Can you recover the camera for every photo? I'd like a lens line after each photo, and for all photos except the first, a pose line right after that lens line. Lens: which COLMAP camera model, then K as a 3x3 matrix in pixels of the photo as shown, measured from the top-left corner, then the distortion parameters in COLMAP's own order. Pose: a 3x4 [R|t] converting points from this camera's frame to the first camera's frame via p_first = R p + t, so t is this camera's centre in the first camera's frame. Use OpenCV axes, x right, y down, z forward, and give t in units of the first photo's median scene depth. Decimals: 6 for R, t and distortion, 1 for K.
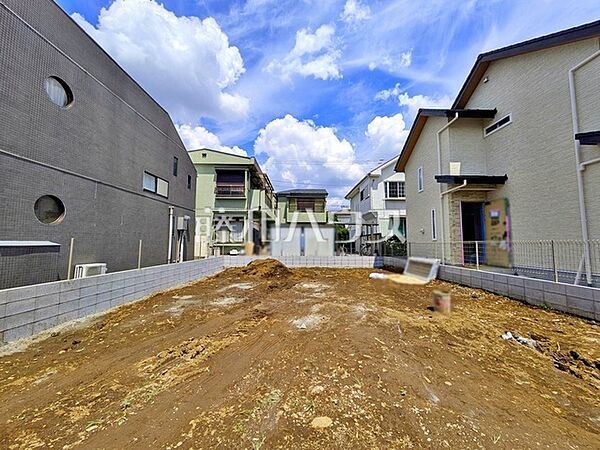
lens RADIAL K [[238.7, 0, 301.3], [0, 238.7, 225.8], [0, 0, 1]] dist [0.000069, 0.000387]
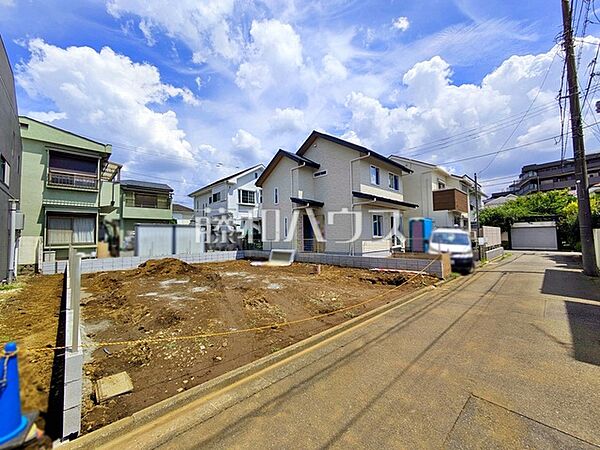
lens RADIAL K [[238.7, 0, 301.3], [0, 238.7, 225.8], [0, 0, 1]] dist [0.000069, 0.000387]
pose [[0.719966, 0.015141, 0.693844, -0.441519], [-0.031469, 0.999446, 0.010844, -0.036639], [-0.693296, -0.029641, 0.720043, -0.178939]]
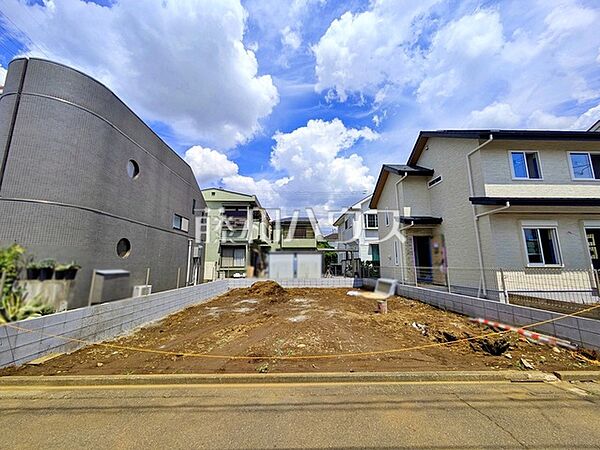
lens RADIAL K [[238.7, 0, 301.3], [0, 238.7, 225.8], [0, 0, 1]] dist [0.000069, 0.000387]
pose [[0.999610, -0.002857, 0.027770, 0.003499], [0.005289, 0.996116, -0.087896, -0.038725], [-0.027411, 0.088009, 0.995742, -0.285267]]
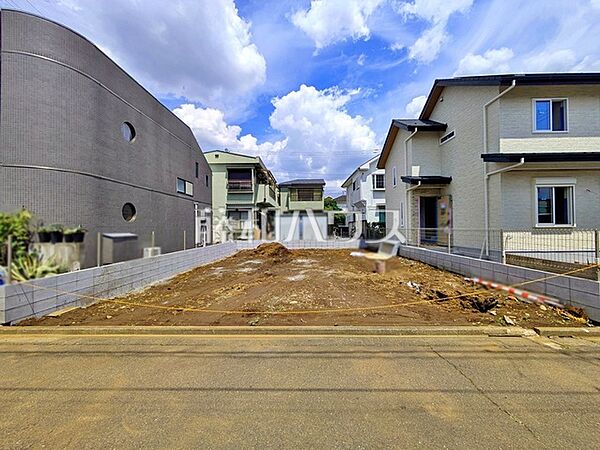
lens RADIAL K [[238.7, 0, 301.3], [0, 238.7, 225.8], [0, 0, 1]] dist [0.000069, 0.000387]
pose [[0.999694, -0.015482, -0.019293, 0.041353], [0.016759, 0.997552, 0.067897, -0.037233], [0.018195, -0.068199, 0.997506, -0.281130]]
